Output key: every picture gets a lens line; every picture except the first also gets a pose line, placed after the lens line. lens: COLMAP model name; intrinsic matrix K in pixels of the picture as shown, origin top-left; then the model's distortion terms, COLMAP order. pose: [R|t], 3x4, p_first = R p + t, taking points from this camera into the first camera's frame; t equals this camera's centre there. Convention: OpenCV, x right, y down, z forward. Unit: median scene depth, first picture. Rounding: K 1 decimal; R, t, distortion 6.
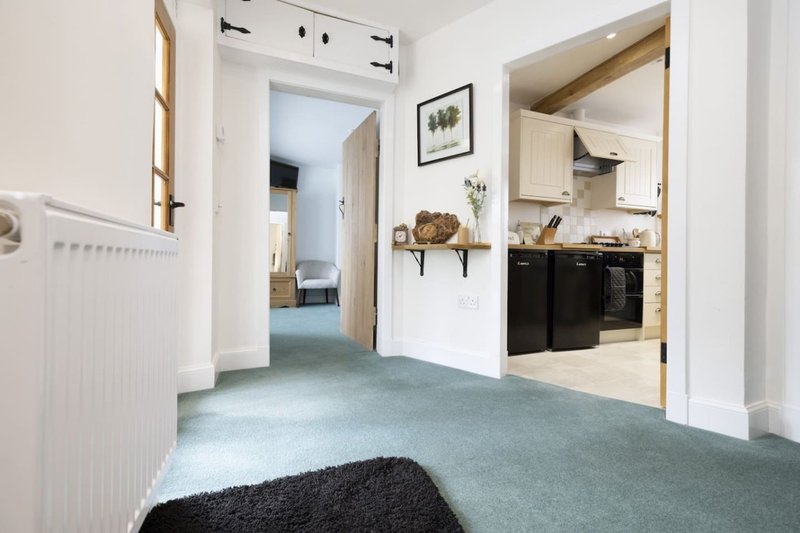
lens RADIAL K [[334.9, 0, 398.5], [0, 334.9, 261.6], [0, 0, 1]] dist [0.002793, 0.000498]
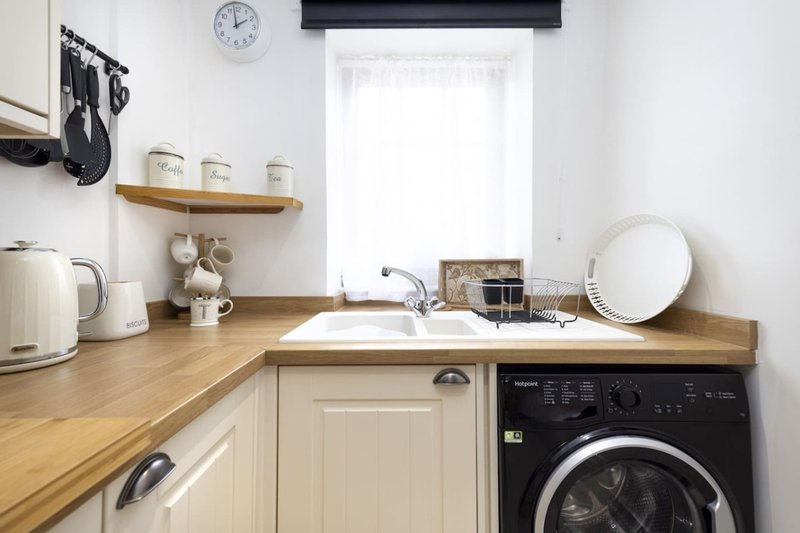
lens RADIAL K [[334.9, 0, 398.5], [0, 334.9, 261.6], [0, 0, 1]] dist [0.002793, 0.000498]
pose [[0.375882, -0.009146, 0.926622, 0.722118], [-0.001450, 0.999944, 0.010458, -0.097374], [-0.926666, -0.005275, 0.375848, 0.823594]]
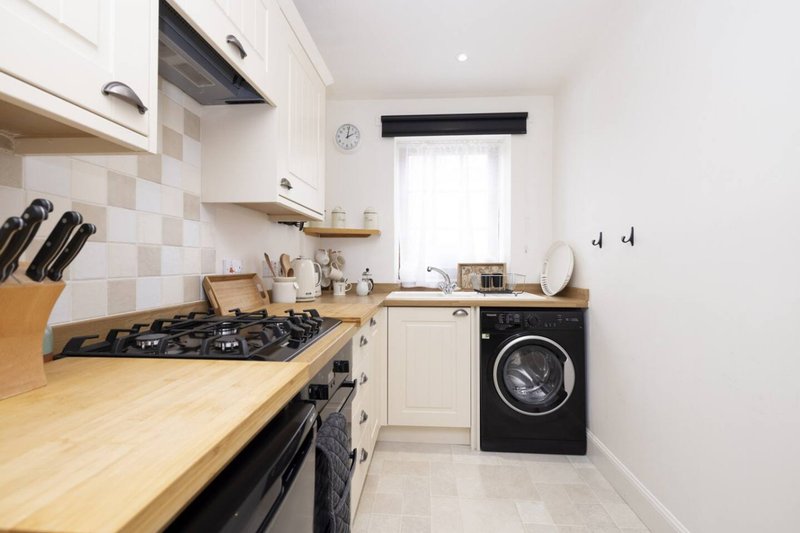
lens RADIAL K [[359.5, 0, 399.2], [0, 359.5, 263.9], [0, 0, 1]] dist [0.000622, 0.000250]
pose [[0.427488, -0.006089, 0.904001, 0.351709], [-0.004244, 0.999953, 0.008742, -0.100433], [-0.904011, -0.007573, 0.427442, 0.709076]]
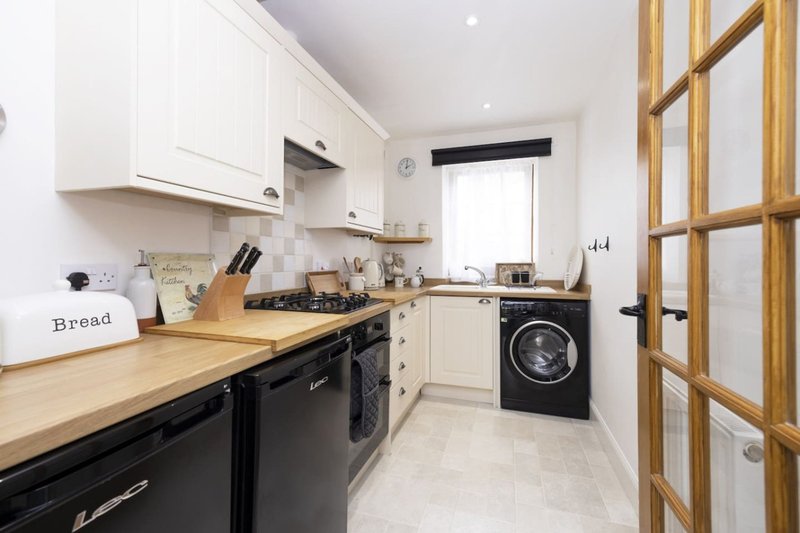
lens RADIAL K [[334.9, 0, 398.5], [0, 334.9, 261.6], [0, 0, 1]] dist [0.002793, 0.000498]
pose [[0.634108, -0.007377, 0.773209, 0.247532], [-0.001691, 0.999939, 0.010927, -0.109097], [-0.773243, -0.008237, 0.634057, 0.548425]]
